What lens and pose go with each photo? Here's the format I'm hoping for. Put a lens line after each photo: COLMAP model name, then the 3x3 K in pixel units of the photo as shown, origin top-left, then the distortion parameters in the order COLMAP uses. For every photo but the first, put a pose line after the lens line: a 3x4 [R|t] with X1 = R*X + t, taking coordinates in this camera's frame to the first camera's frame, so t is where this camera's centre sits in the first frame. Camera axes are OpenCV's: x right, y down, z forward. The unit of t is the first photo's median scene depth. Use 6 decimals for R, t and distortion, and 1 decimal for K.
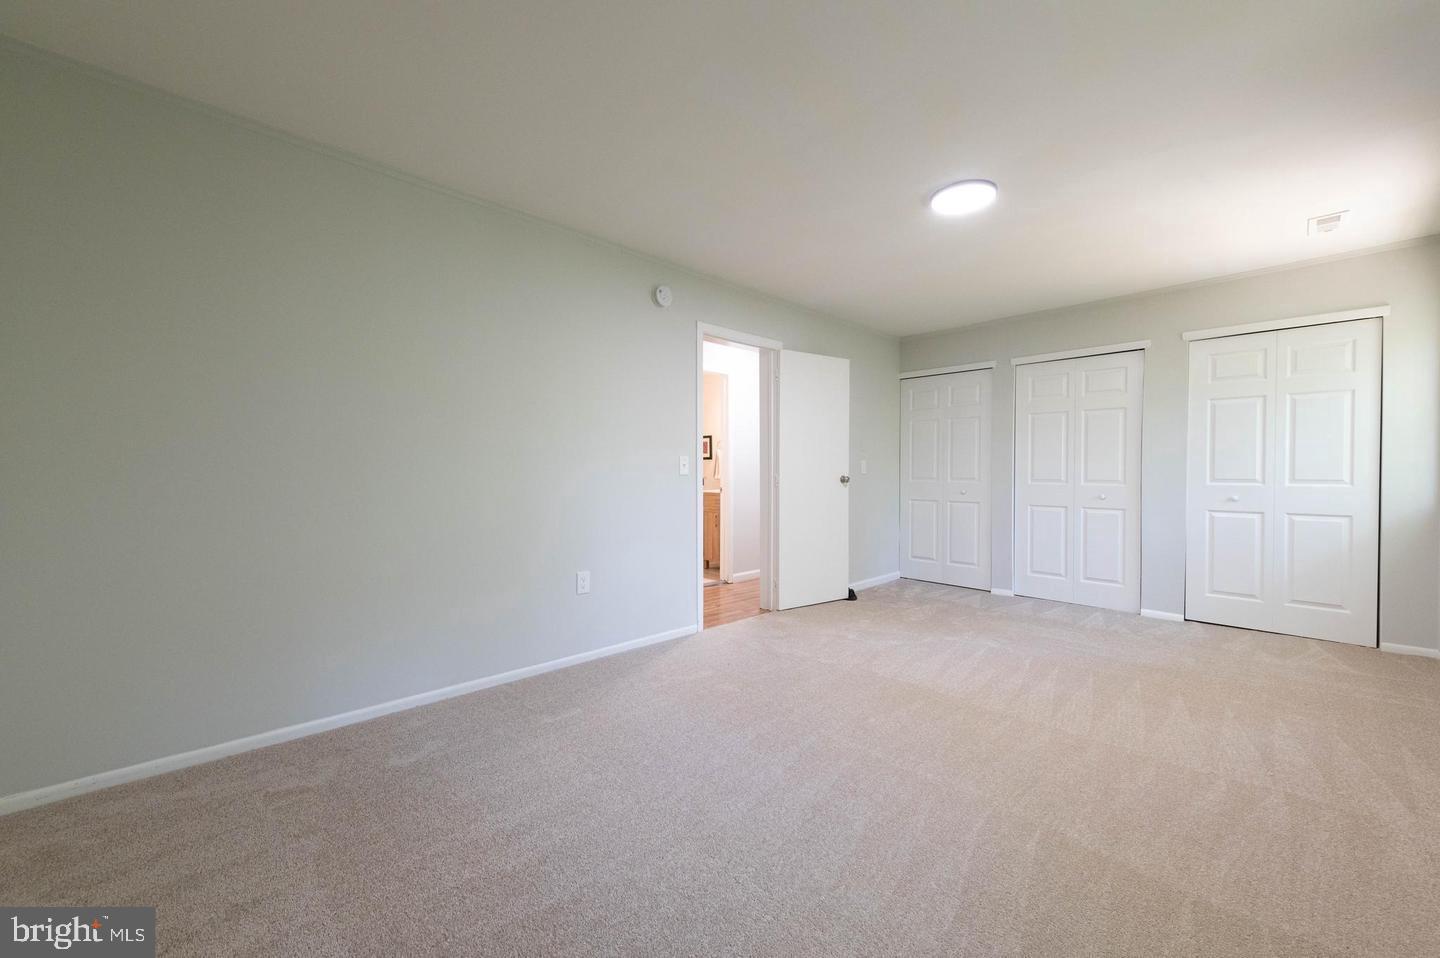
lens RADIAL K [[565.0, 0, 726.1], [0, 565.0, 476.0], [0, 0, 1]] dist [0.014938, -0.005217]
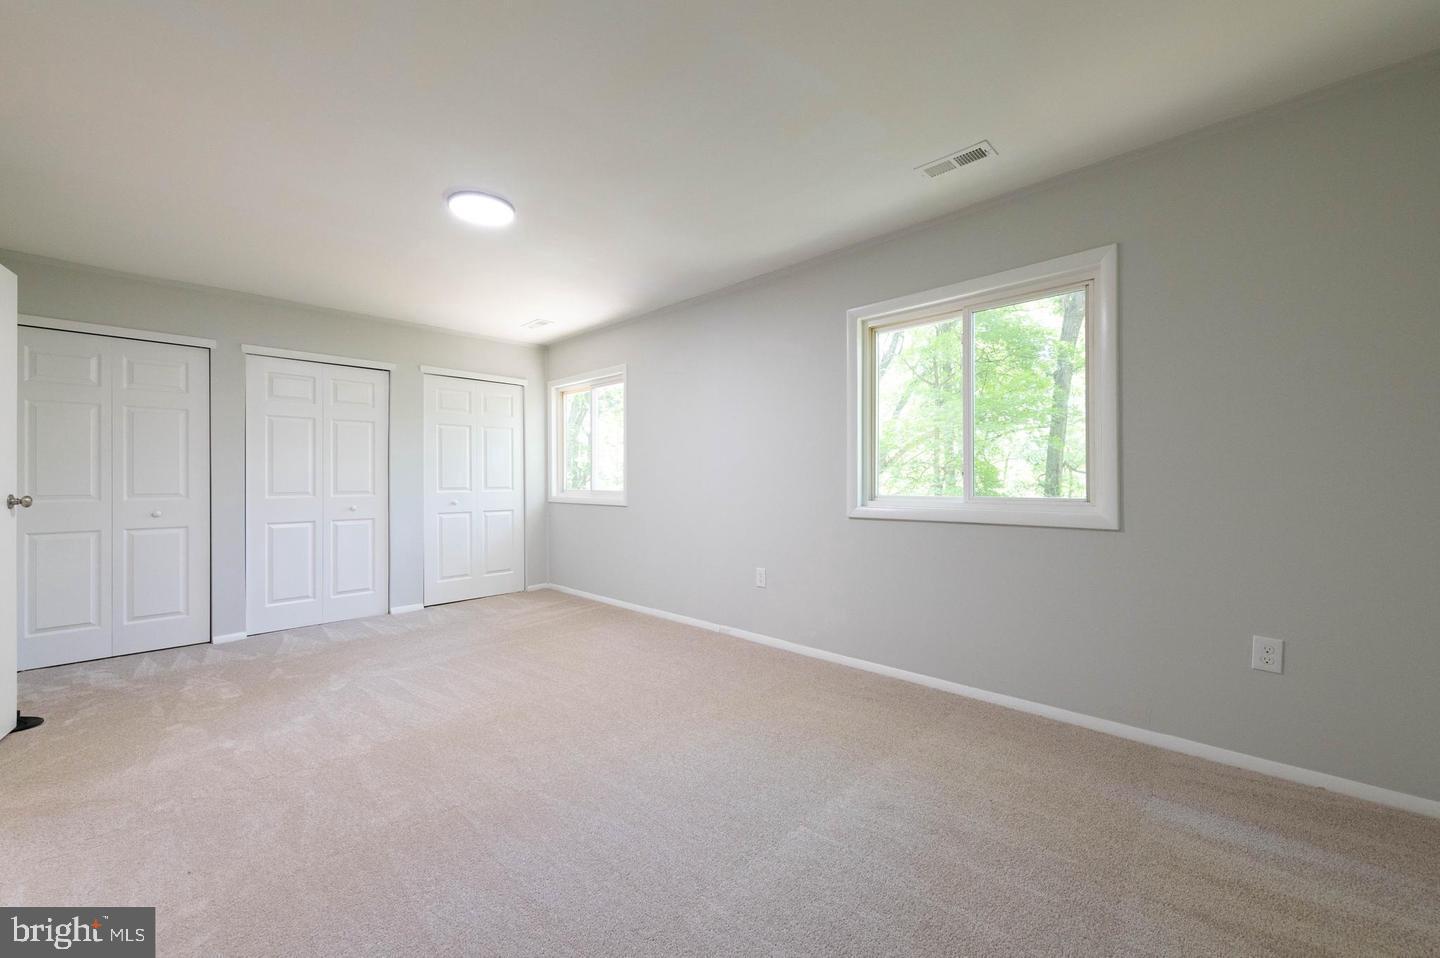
lens RADIAL K [[565.0, 0, 726.1], [0, 565.0, 476.0], [0, 0, 1]] dist [0.014938, -0.005217]
pose [[-0.056860, 0.005981, 0.998364, -0.384668], [0.019284, 0.999802, -0.004891, -0.002500], [-0.998196, 0.018974, -0.056964, 0.406344]]
